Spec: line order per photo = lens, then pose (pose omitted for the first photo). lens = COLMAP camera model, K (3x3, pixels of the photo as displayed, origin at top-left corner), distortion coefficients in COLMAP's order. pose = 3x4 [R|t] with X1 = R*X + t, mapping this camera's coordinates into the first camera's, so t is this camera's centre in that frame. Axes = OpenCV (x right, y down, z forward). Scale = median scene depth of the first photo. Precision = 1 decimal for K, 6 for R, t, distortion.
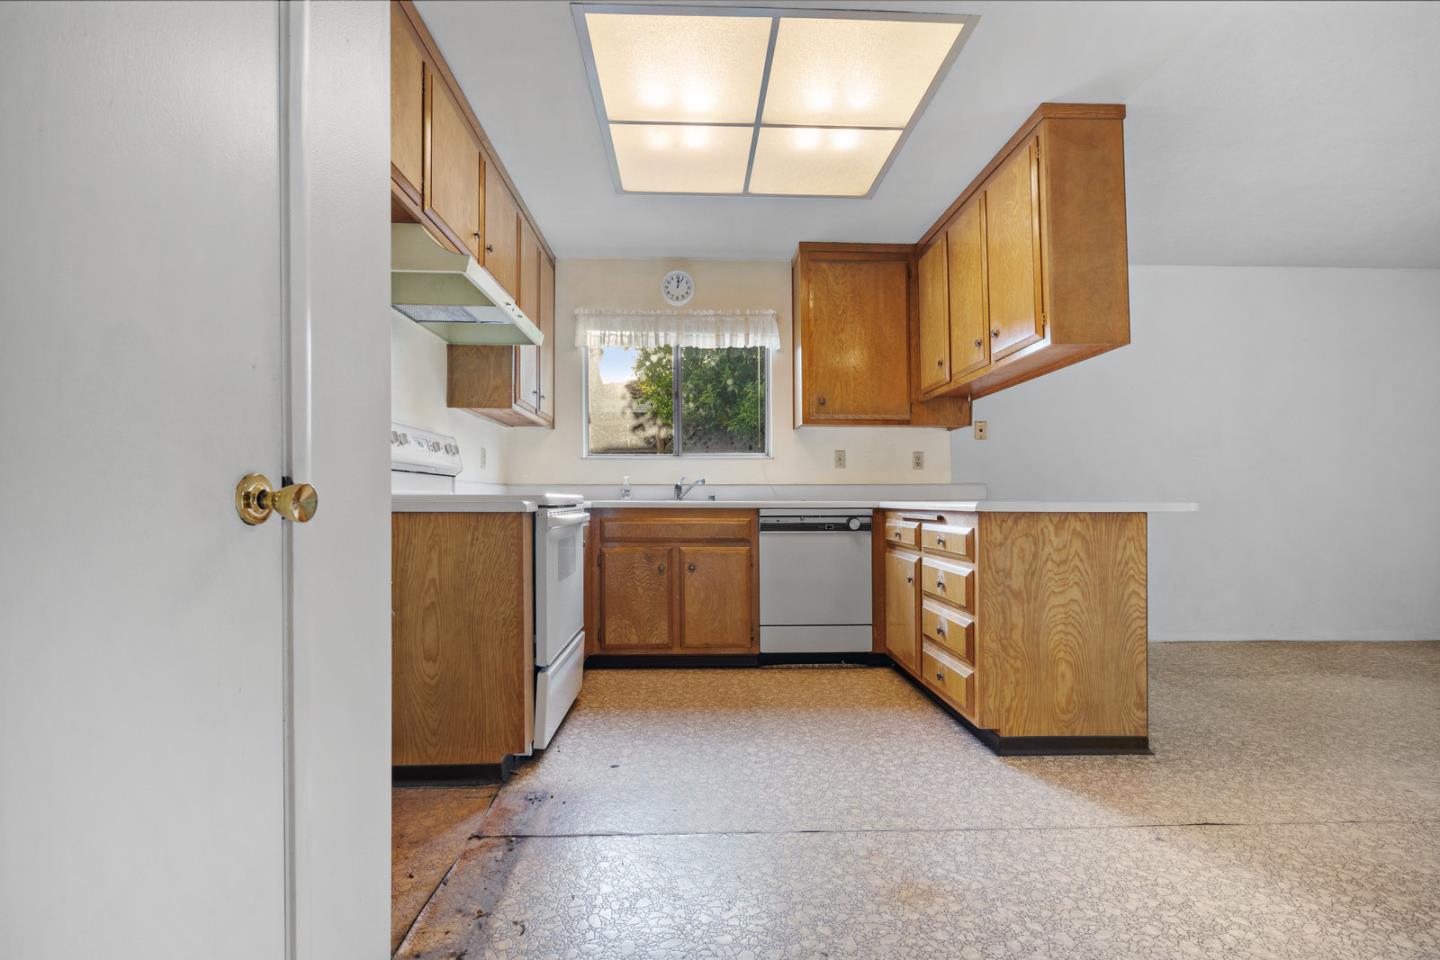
lens RADIAL K [[660.2, 0, 717.3], [0, 660.2, 470.8], [0, 0, 1]] dist [0.004366, 0.000250]
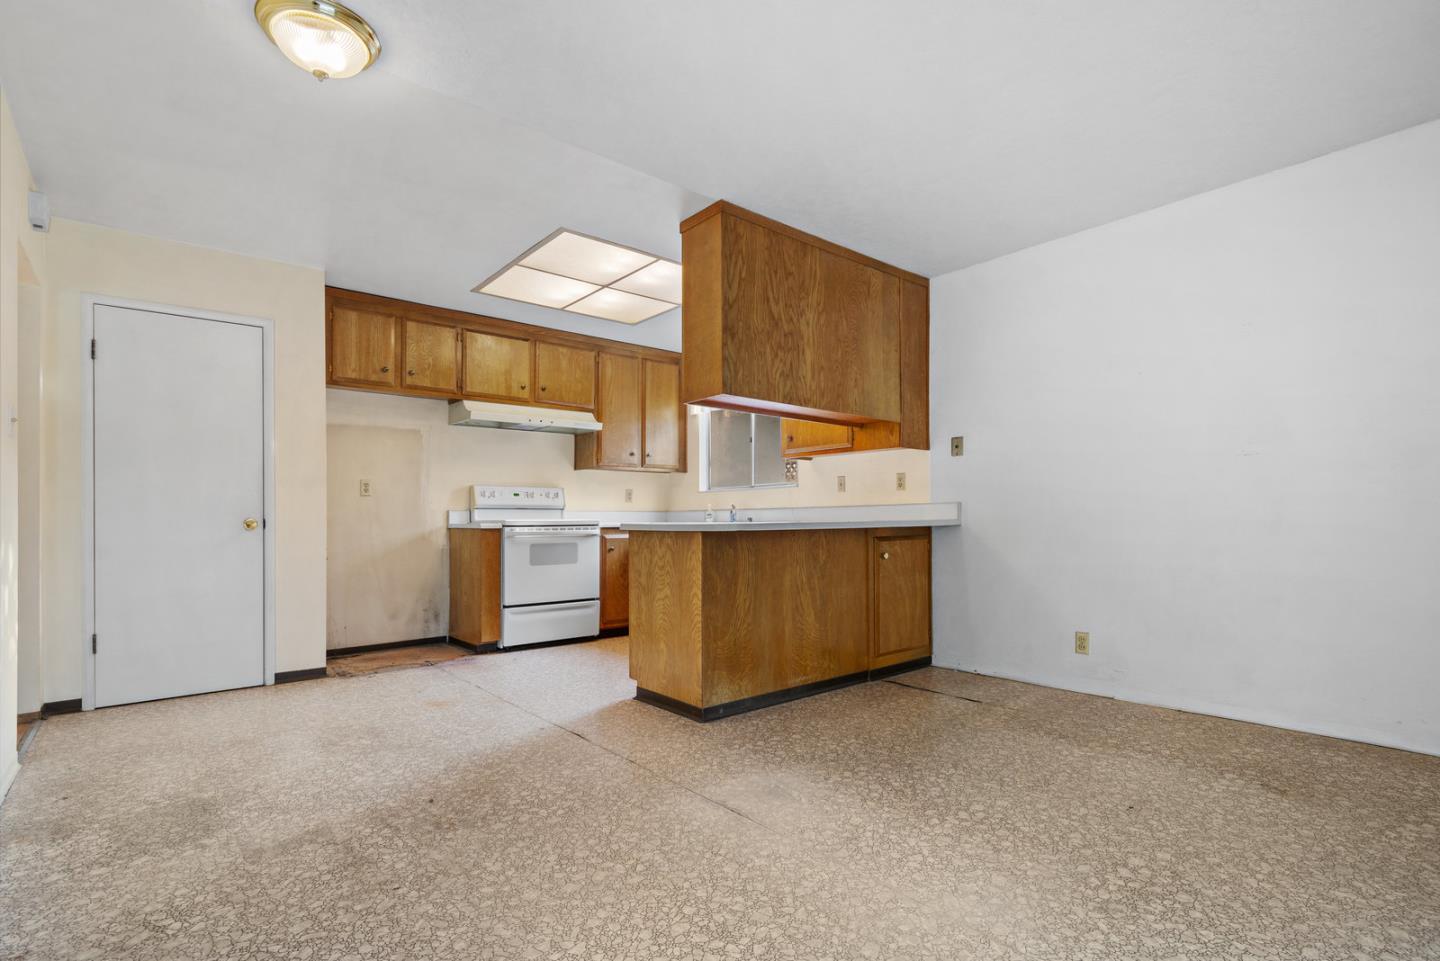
lens RADIAL K [[689.3, 0, 720.0], [0, 689.3, 480.5], [0, 0, 1]] dist [-0.001536, -0.000134]
pose [[0.614257, -0.050379, -0.787496, 1.713780], [0.036584, 0.998705, -0.035354, 0.018093], [0.788258, -0.007093, 0.615304, 0.228331]]
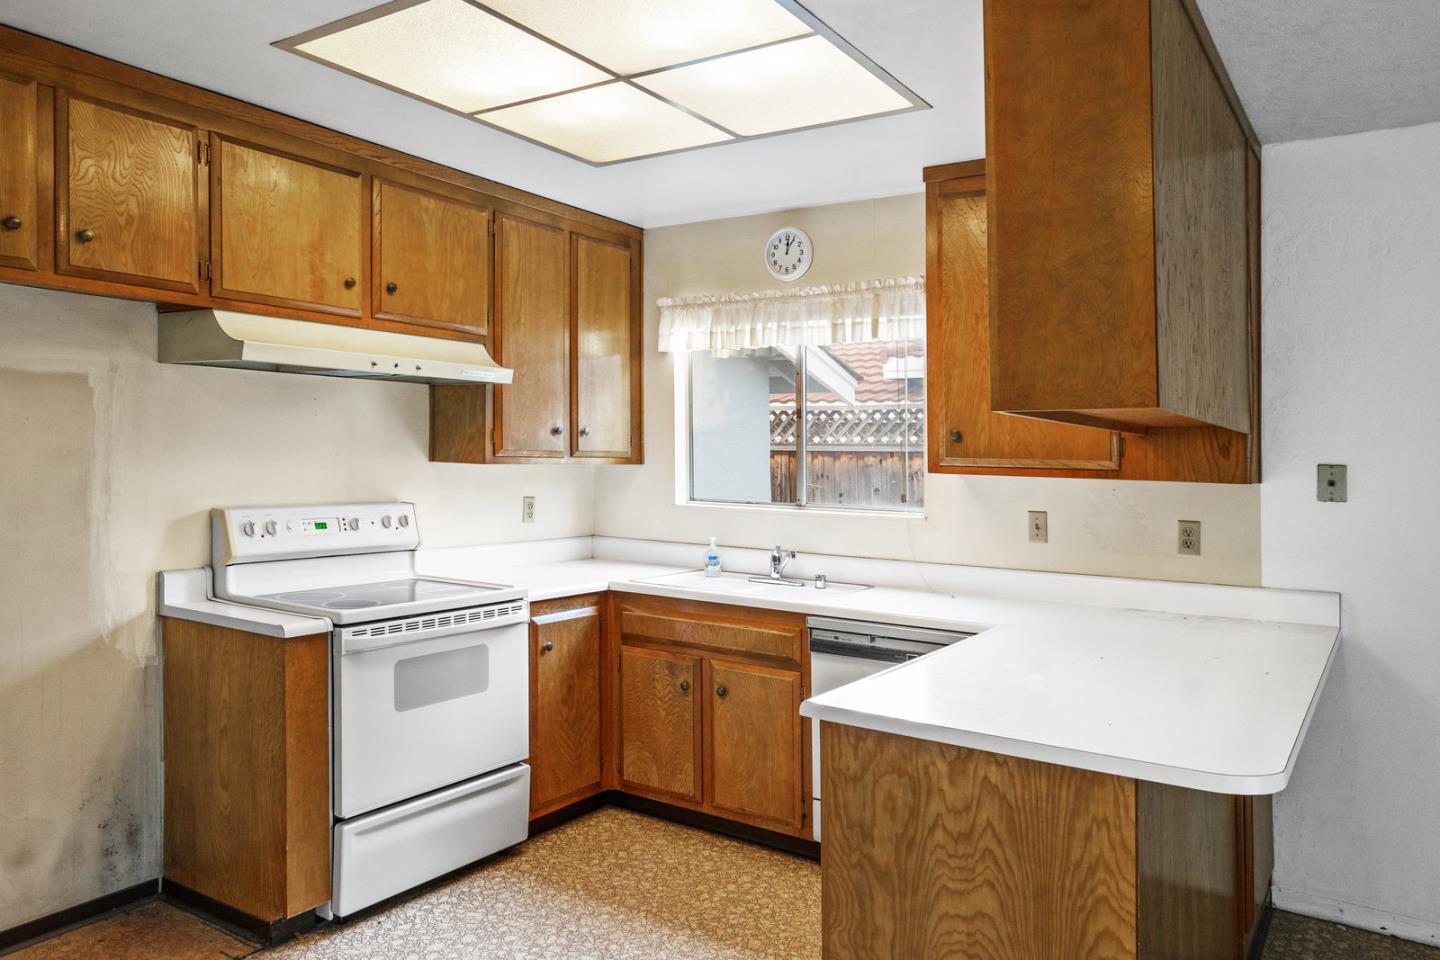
lens RADIAL K [[1015.1, 0, 718.2], [0, 1015.1, 440.3], [0, 0, 1]] dist [0.023053, -0.003014]
pose [[0.813042, 0.007979, -0.582150, 0.831347], [0.003573, 0.999819, 0.018694, -0.192618], [0.582194, -0.017279, 0.812866, 0.230059]]
